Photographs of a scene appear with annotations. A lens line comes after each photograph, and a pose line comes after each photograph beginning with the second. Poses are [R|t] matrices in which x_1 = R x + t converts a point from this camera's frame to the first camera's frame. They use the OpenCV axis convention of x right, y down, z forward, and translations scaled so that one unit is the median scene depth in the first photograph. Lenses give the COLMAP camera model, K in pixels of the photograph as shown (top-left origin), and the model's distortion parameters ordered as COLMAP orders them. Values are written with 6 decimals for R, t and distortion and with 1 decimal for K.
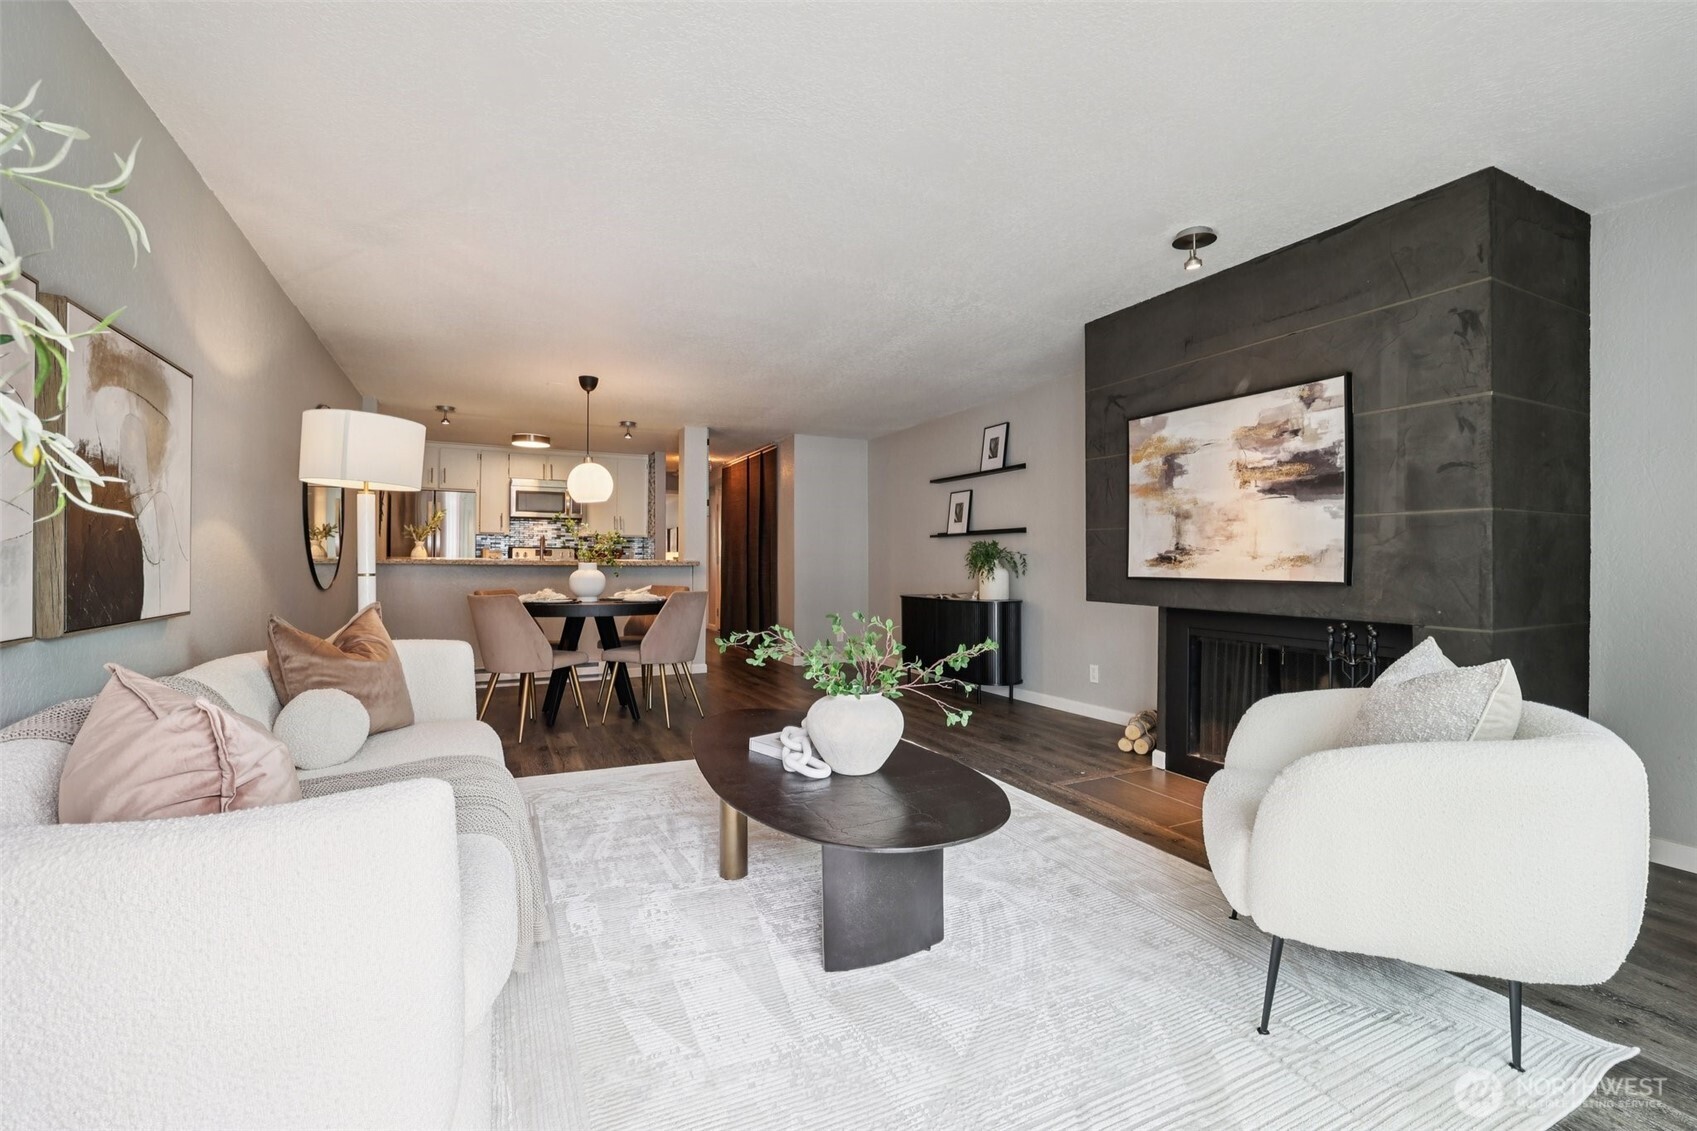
lens RADIAL K [[732.9, 0, 838.5], [0, 732.9, 553.8], [0, 0, 1]] dist [-0.049948, 0.018474]
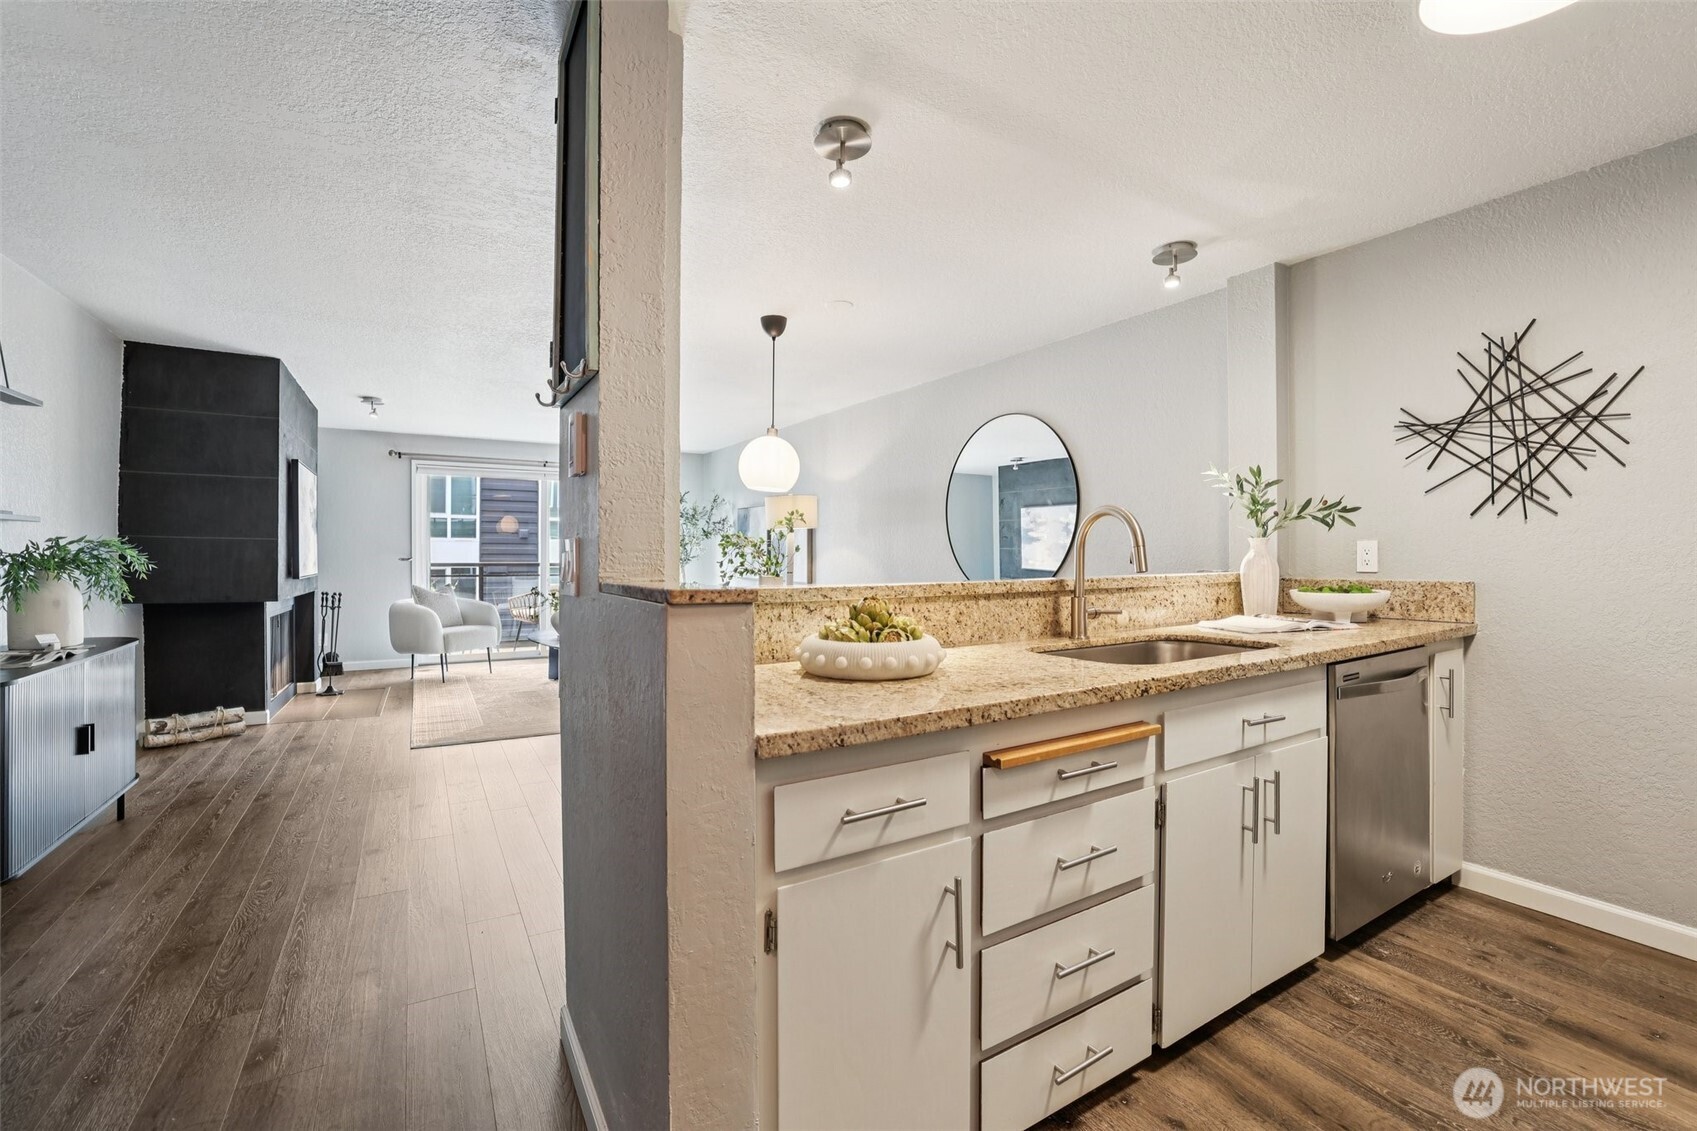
lens RADIAL K [[731.8, 0, 843.4], [0, 731.8, 556.2], [0, 0, 1]] dist [-0.045307, 0.017648]
pose [[-0.996099, -0.004695, -0.088115, -0.304088], [-0.004084, 0.999966, -0.007113, -0.001807], [0.088145, -0.006725, -0.996085, 1.499310]]
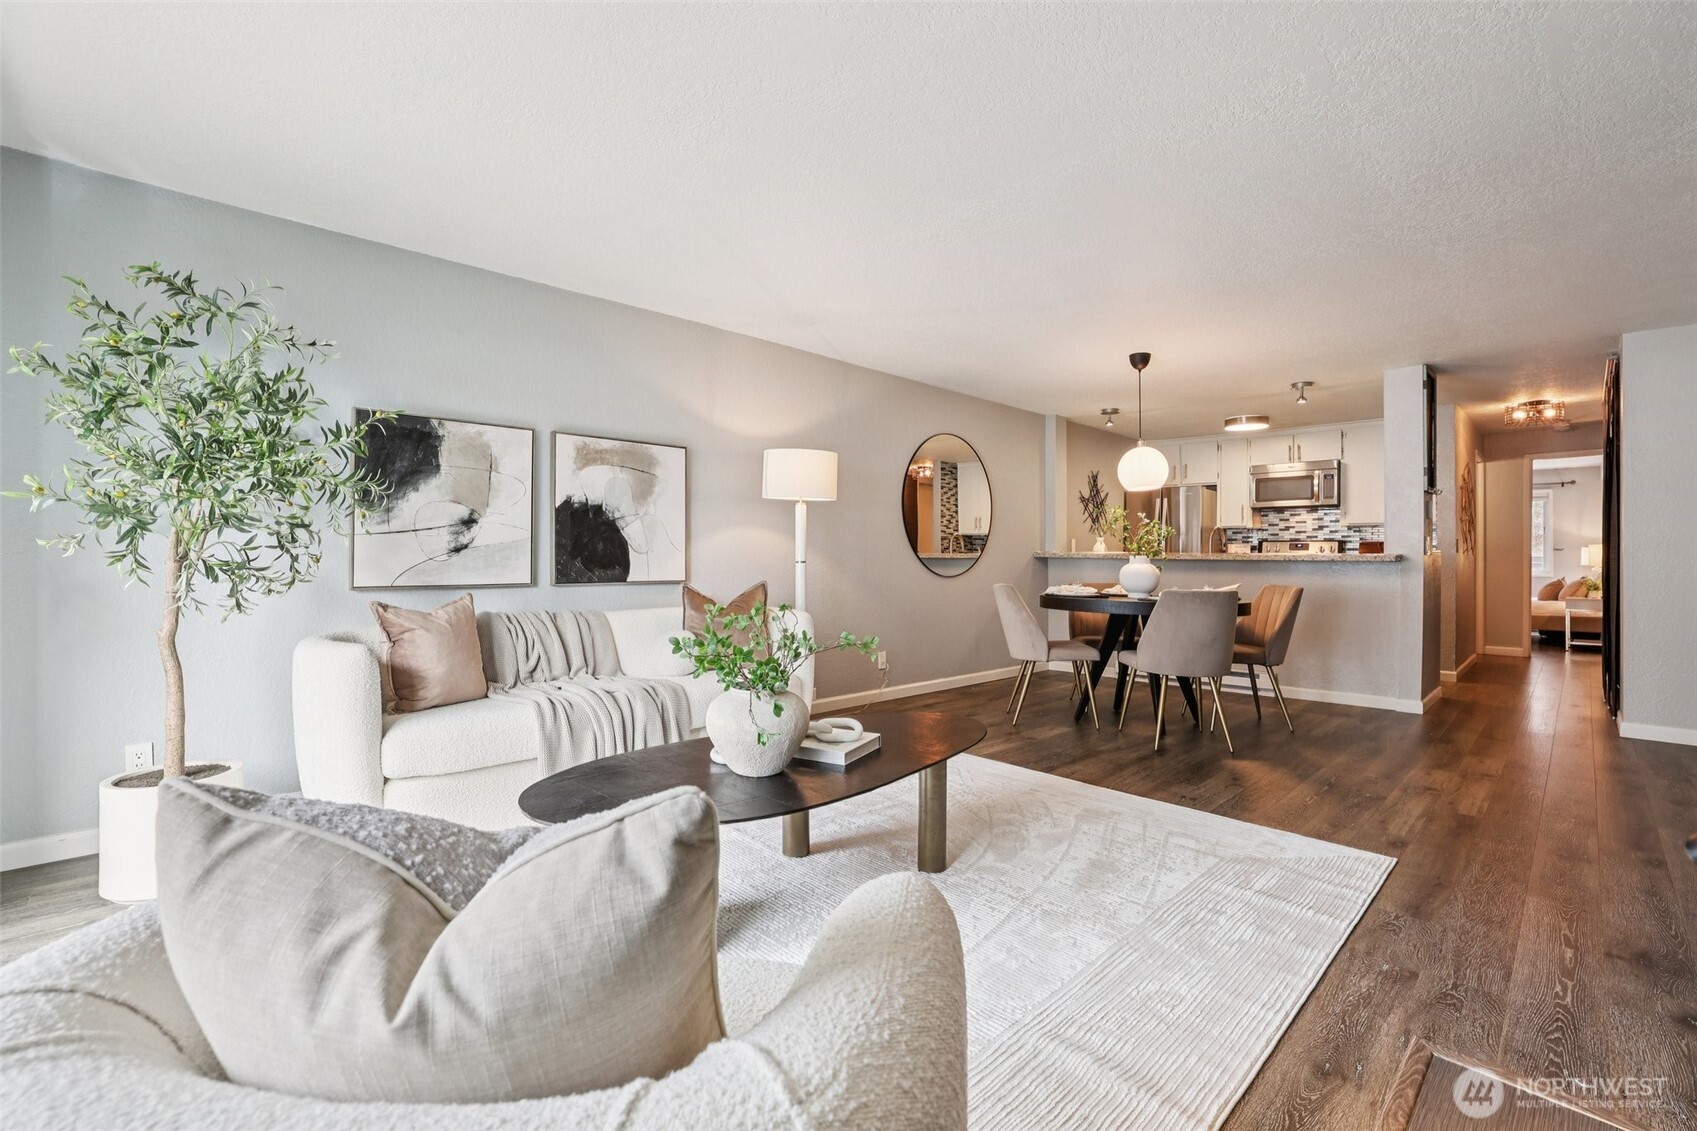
lens RADIAL K [[728.6, 0, 840.8], [0, 728.6, 557.4], [0, 0, 1]] dist [-0.046540, 0.015777]
pose [[0.307823, 0.000426, -0.951444, 0.354377], [0.006197, 0.999978, 0.002452, 0.008356], [0.951423, -0.006651, 0.307814, 0.310579]]
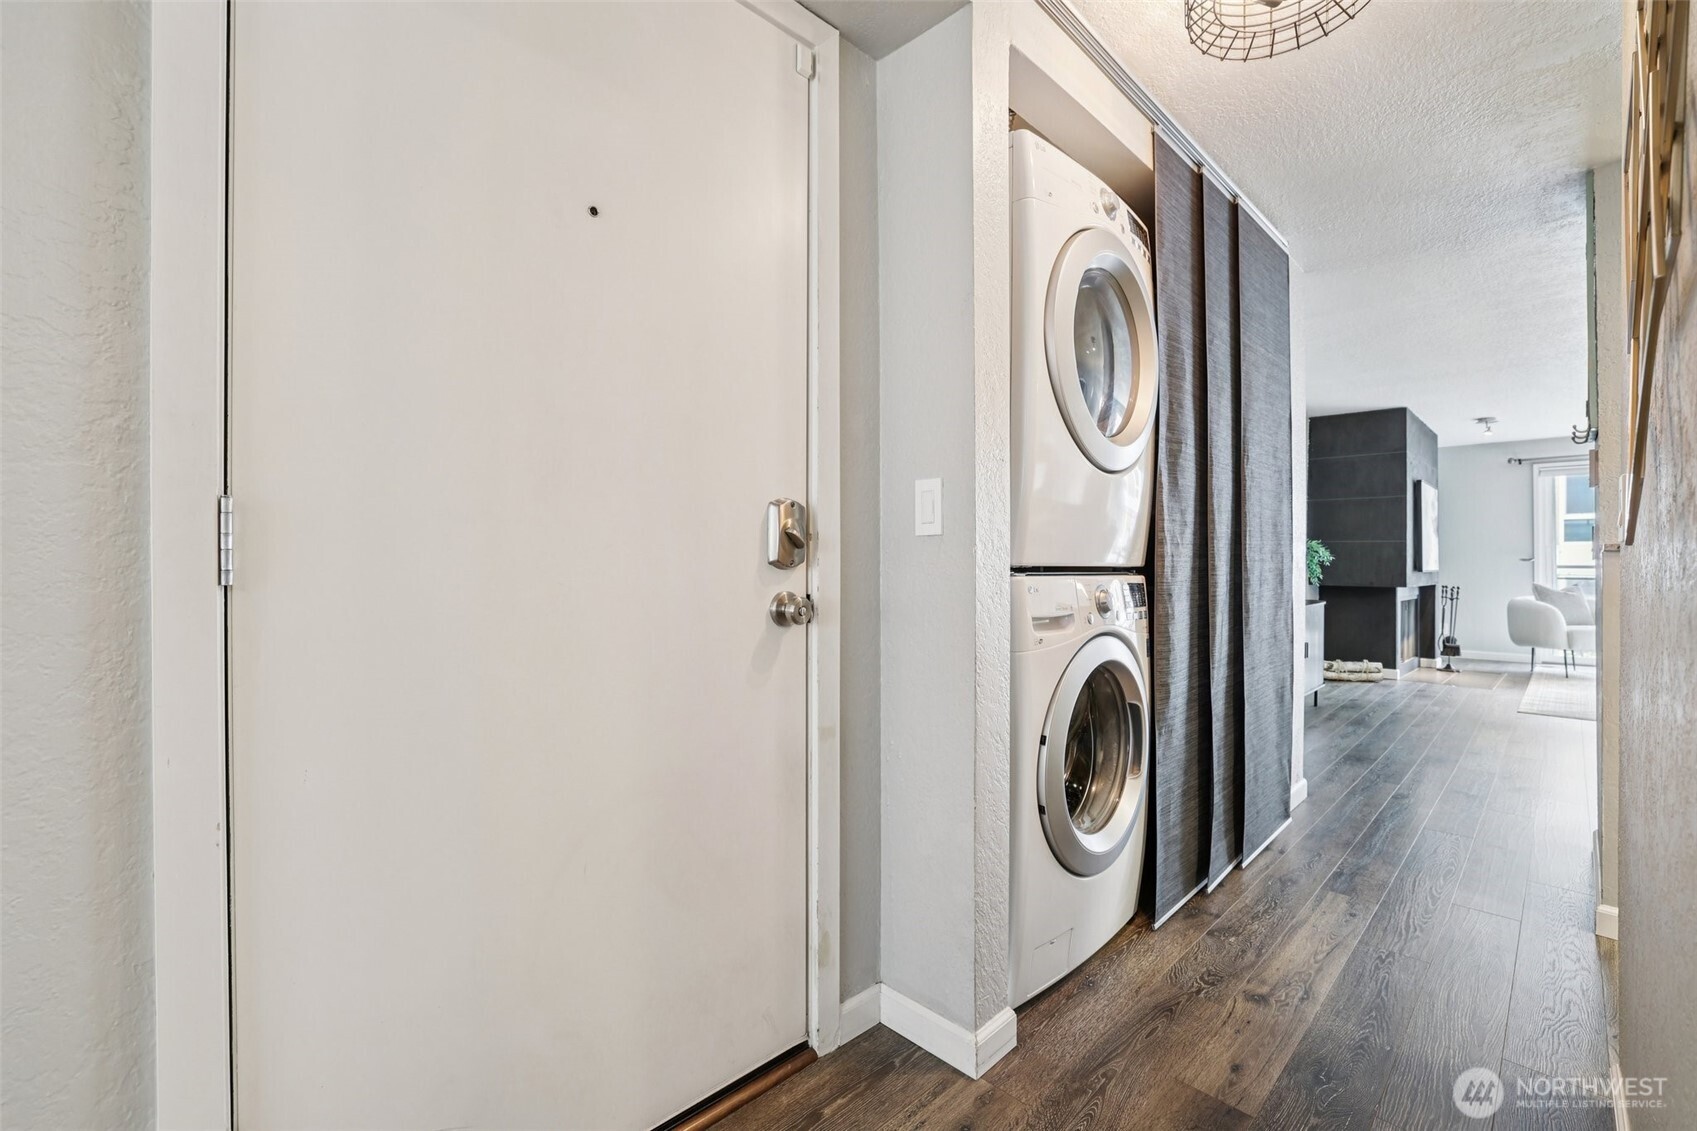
lens RADIAL K [[728.6, 0, 840.8], [0, 728.6, 557.4], [0, 0, 1]] dist [-0.046540, 0.015777]
pose [[-0.318030, 0.000854, 0.948080, -0.478011], [-0.012232, 0.999913, -0.005003, 0.014863], [-0.948002, -0.013188, -0.317992, 1.775898]]
